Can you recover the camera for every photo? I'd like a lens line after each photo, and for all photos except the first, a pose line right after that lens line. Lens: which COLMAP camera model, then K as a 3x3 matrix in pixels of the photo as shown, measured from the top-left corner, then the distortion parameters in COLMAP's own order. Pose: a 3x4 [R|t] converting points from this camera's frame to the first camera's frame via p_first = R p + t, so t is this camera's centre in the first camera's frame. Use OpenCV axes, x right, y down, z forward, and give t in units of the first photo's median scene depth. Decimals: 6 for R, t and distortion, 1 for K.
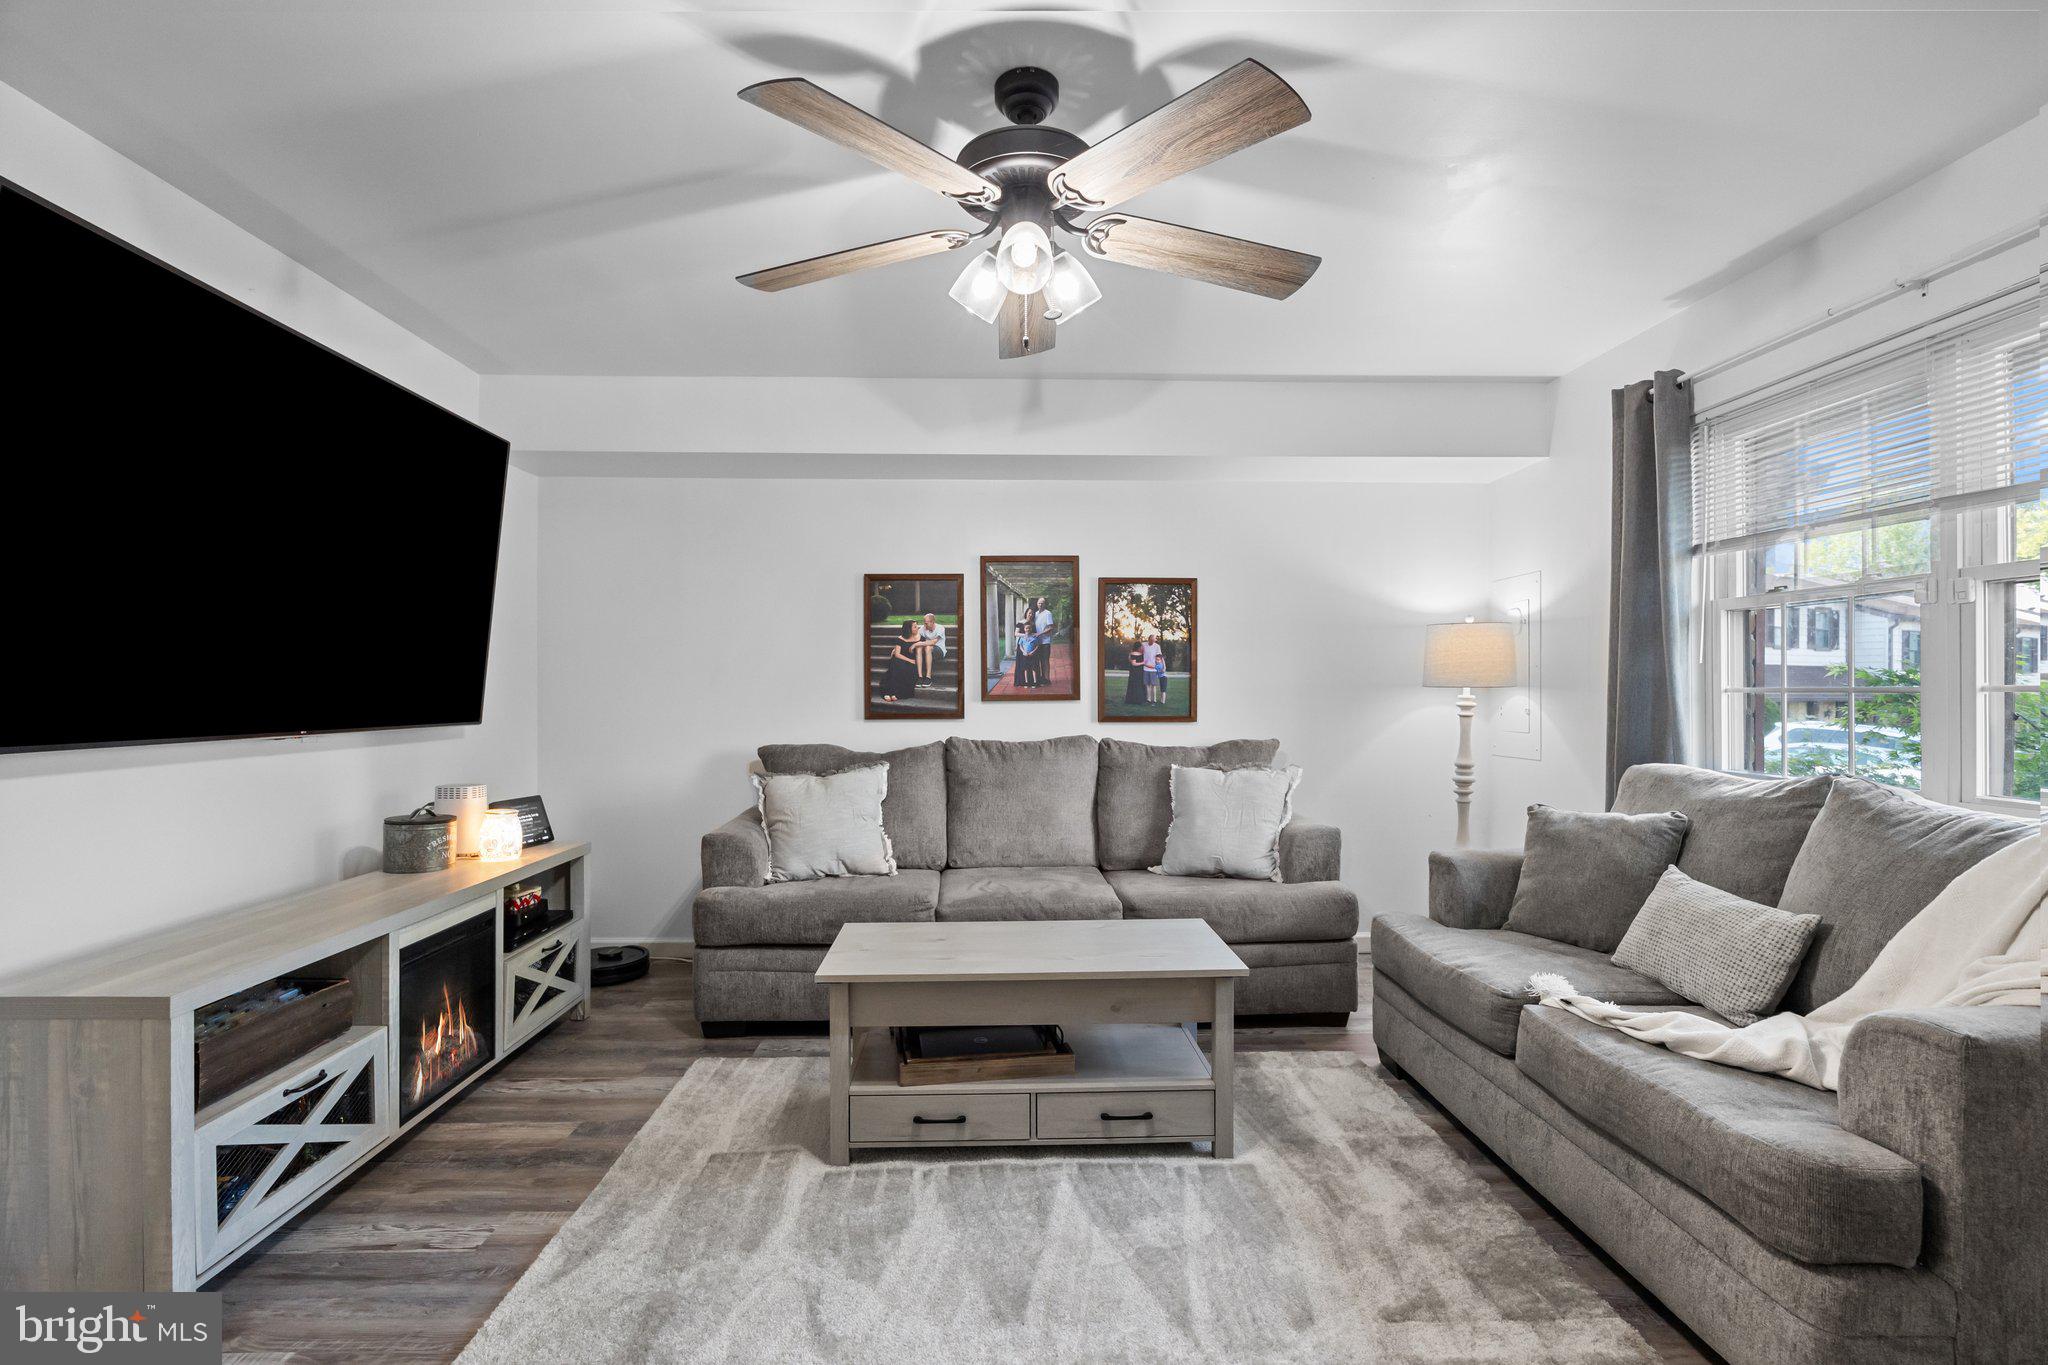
lens RADIAL K [[950.6, 0, 1008.4], [0, 950.6, 699.8], [0, 0, 1]] dist [-0.004527, -0.000354]
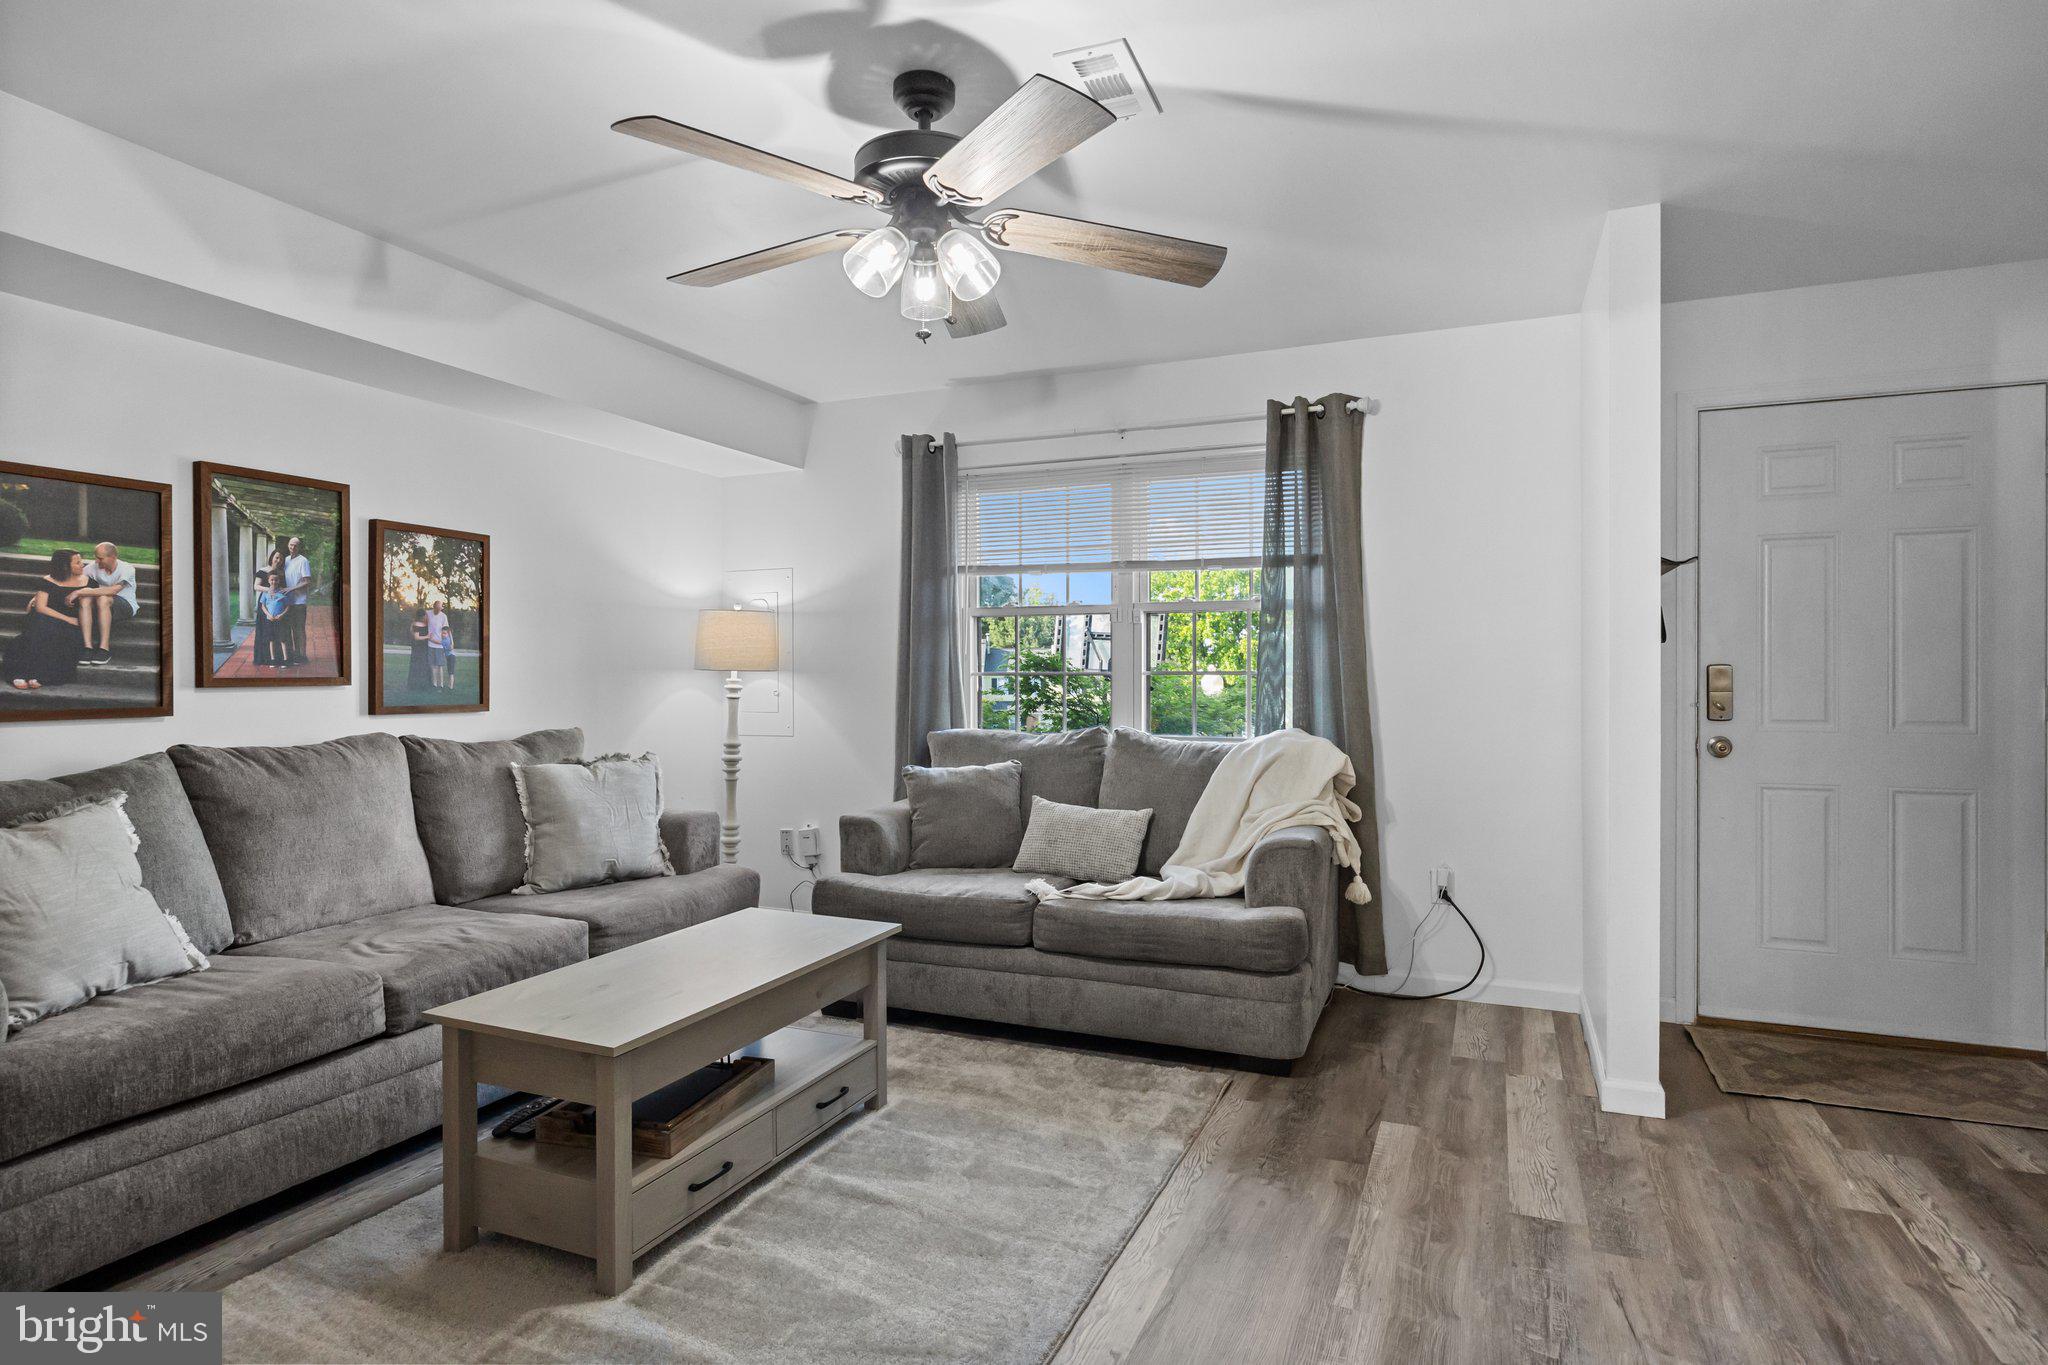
lens RADIAL K [[1106.6, 0, 1024.0], [0, 1106.6, 682.5], [0, 0, 1]] dist [-0.001692, -0.000943]
pose [[0.412580, -0.003318, 0.910915, -0.525191], [0.007125, 0.999975, 0.000415, 0.001622], [-0.910893, 0.006319, 0.412594, 0.206040]]
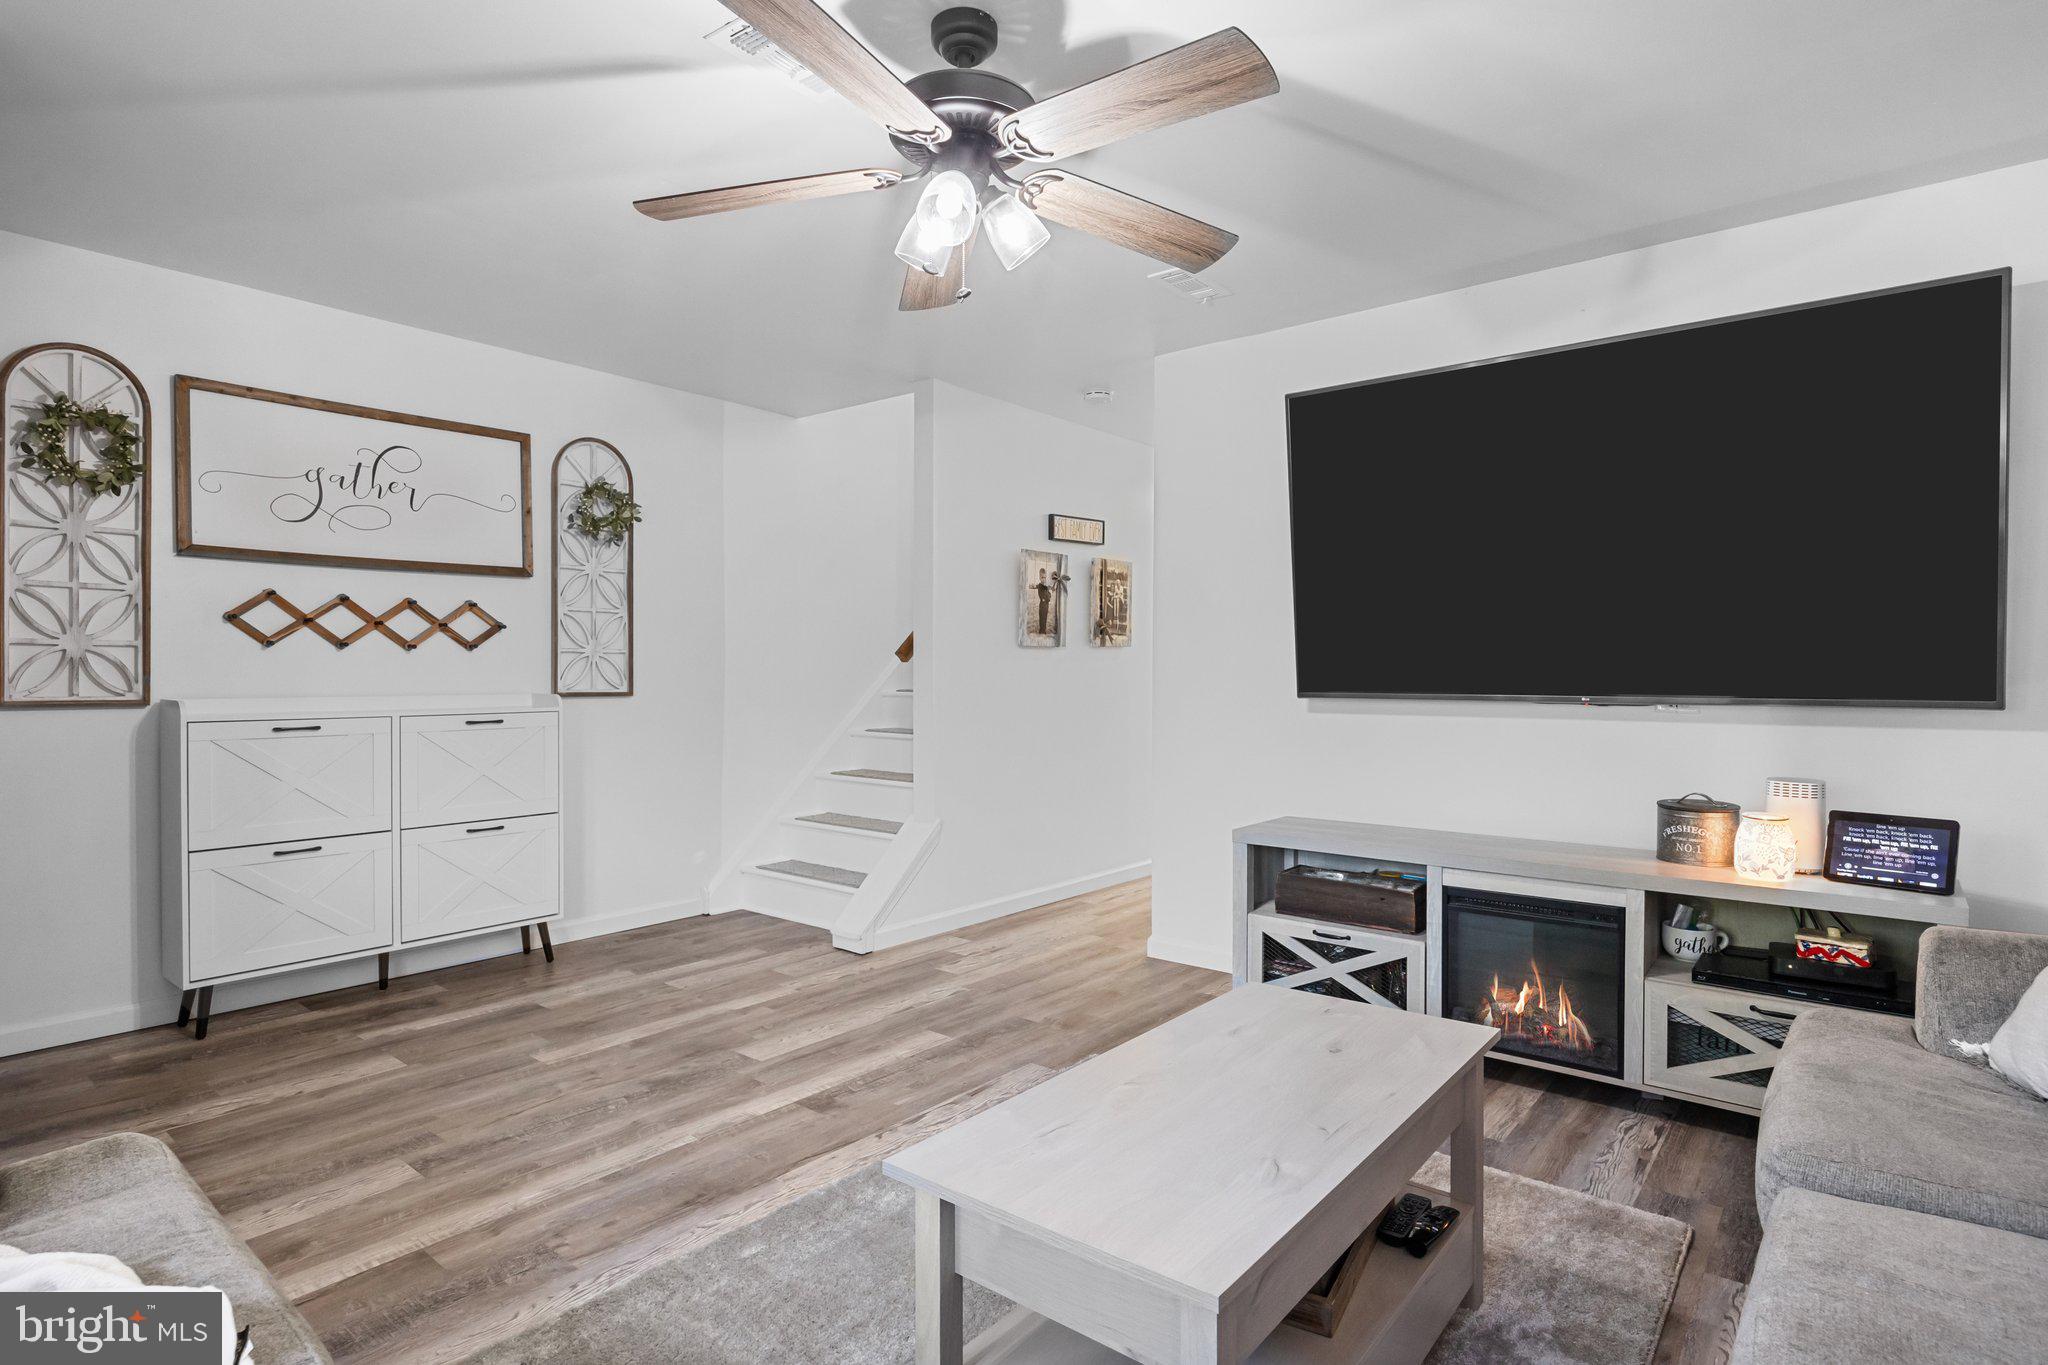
lens RADIAL K [[1020.2, 0, 1024.0], [0, 1020.2, 682.5], [0, 0, 1]] dist [-0.011359, -0.000165]
pose [[-0.642488, 0.006098, -0.766271, 0.392662], [-0.005952, 0.999898, 0.012948, 0.001998], [0.766272, 0.012880, -0.642387, 0.871729]]
